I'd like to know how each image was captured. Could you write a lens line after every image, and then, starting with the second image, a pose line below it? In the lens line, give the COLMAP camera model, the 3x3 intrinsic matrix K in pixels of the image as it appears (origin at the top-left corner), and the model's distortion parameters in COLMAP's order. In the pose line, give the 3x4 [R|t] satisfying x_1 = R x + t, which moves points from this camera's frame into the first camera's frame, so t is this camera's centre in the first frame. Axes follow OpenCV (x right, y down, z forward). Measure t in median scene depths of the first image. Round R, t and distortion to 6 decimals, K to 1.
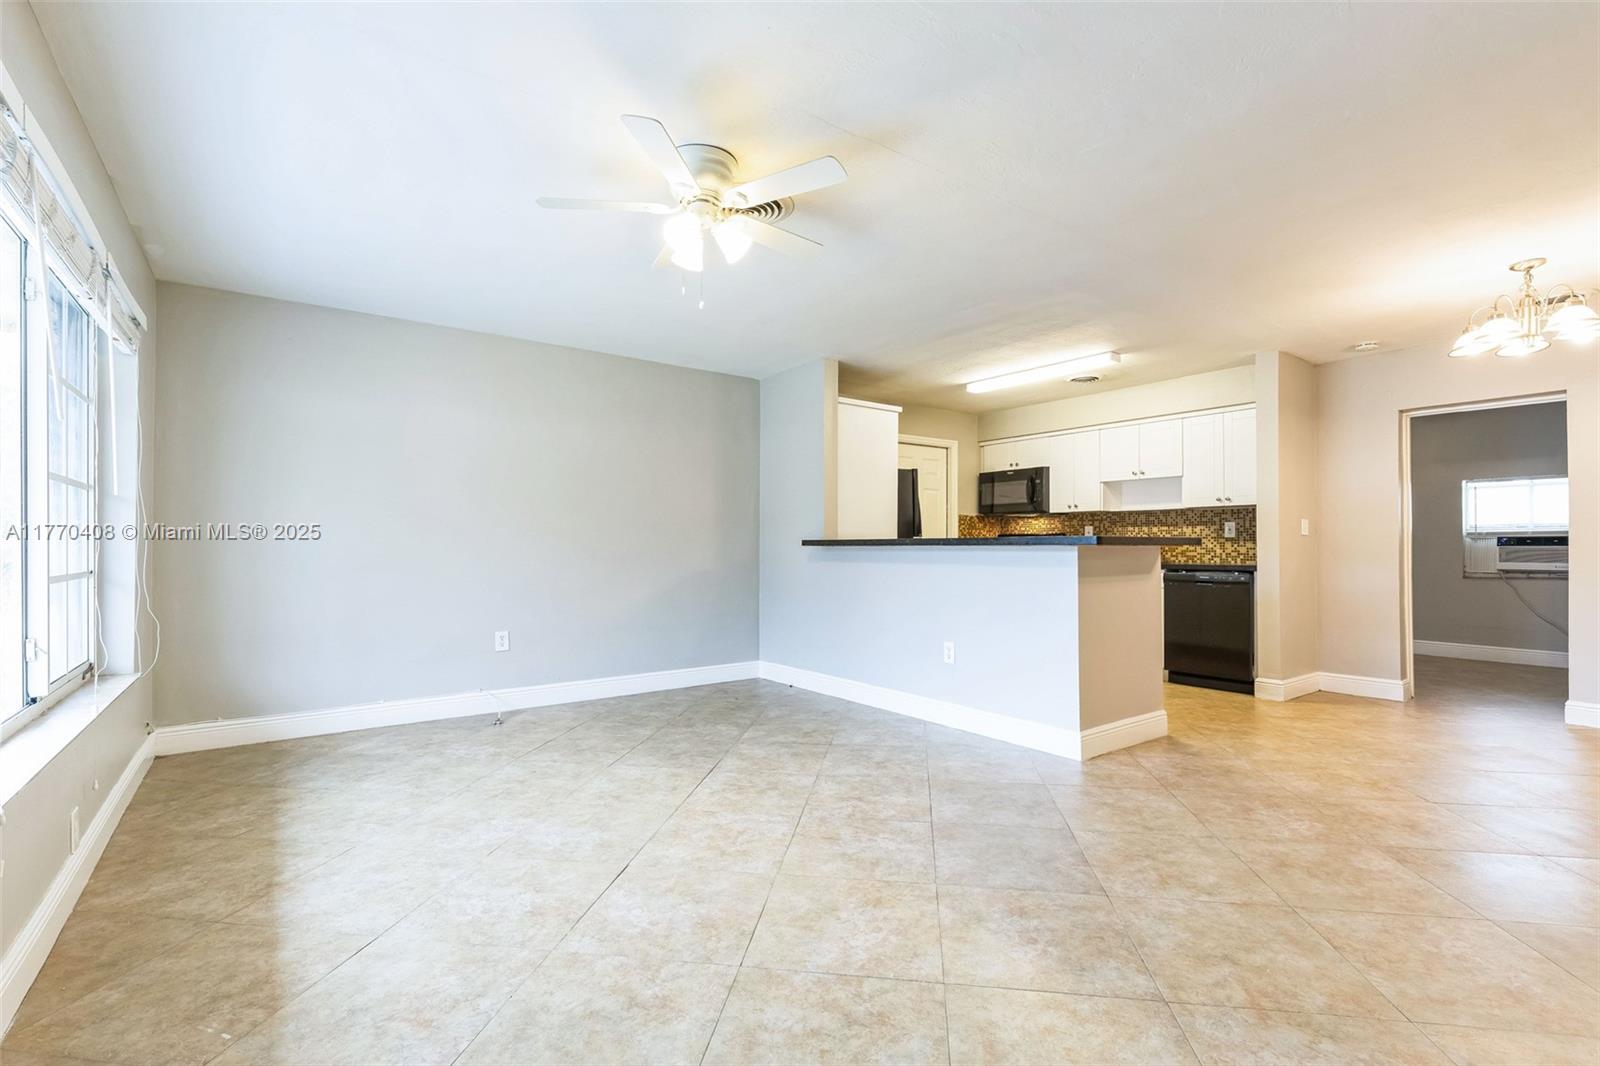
lens RADIAL K [[720.3, 0, 797.2], [0, 720.3, 535.2], [0, 0, 1]] dist [0.002537, 0.000487]
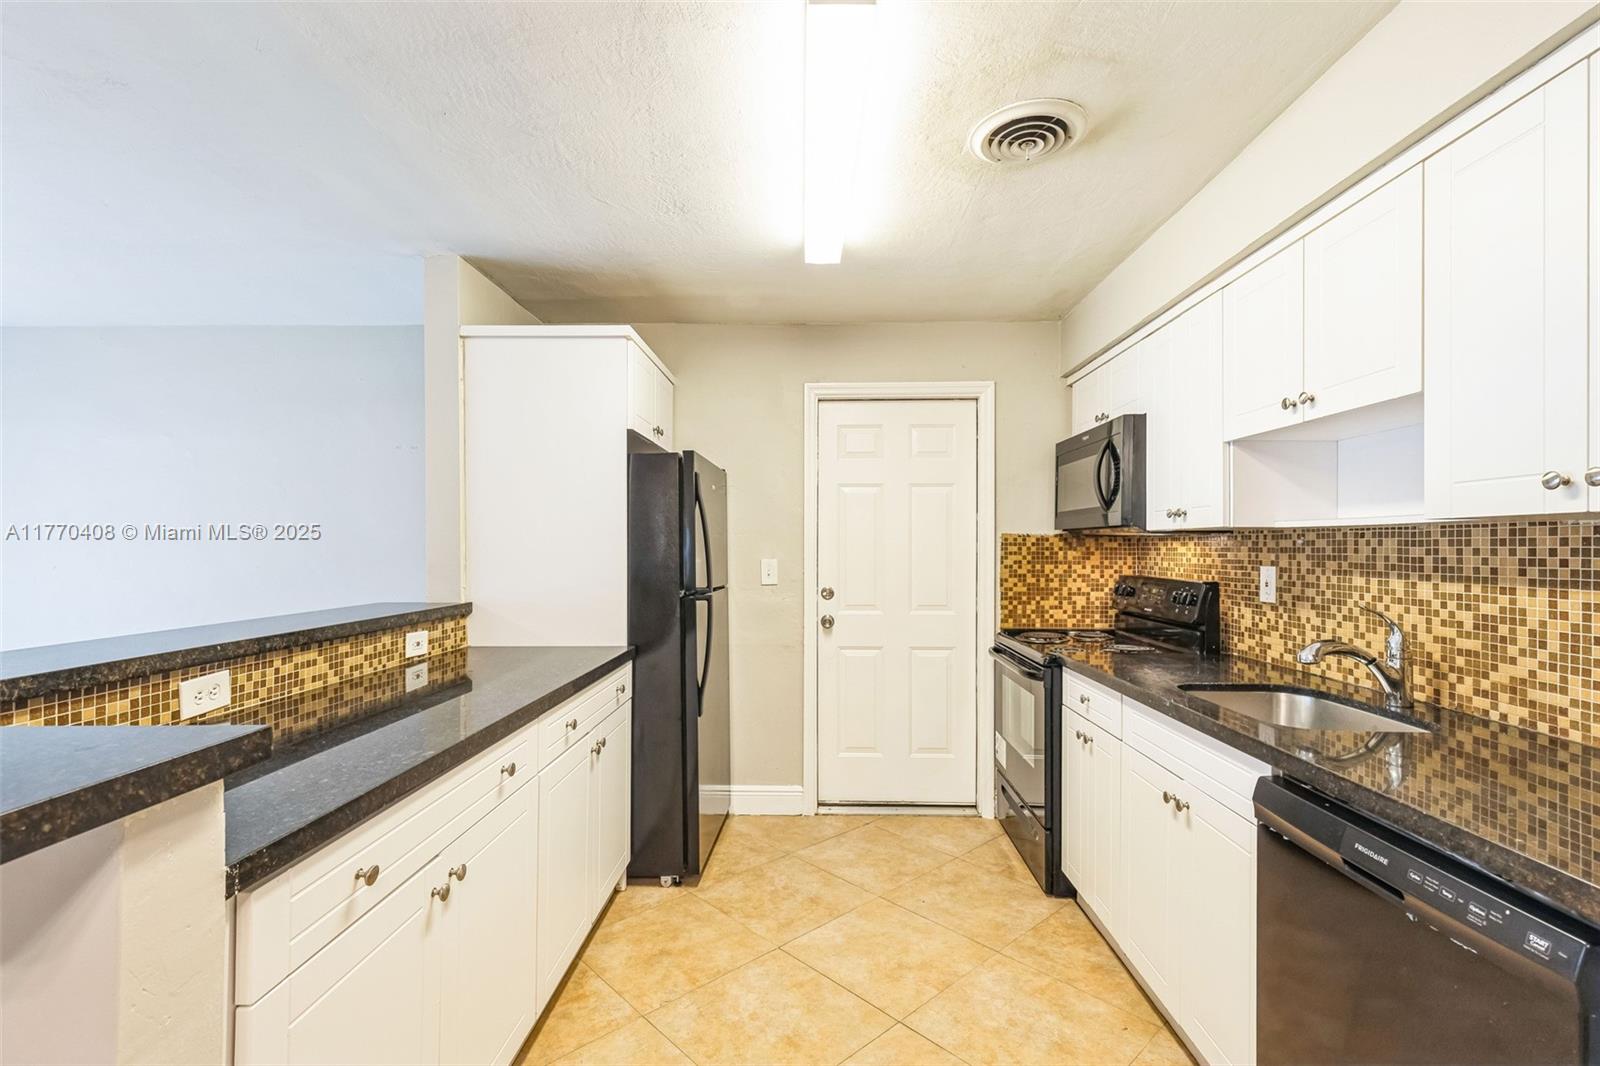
lens RADIAL K [[720.3, 0, 801.7], [0, 720.3, 543.8], [0, 0, 1]] dist [0.002537, 0.000487]
pose [[0.792316, -0.004192, -0.610096, 0.470616], [0.011033, 0.999911, 0.007459, -0.031028], [0.610011, -0.012641, 0.792292, 0.612230]]
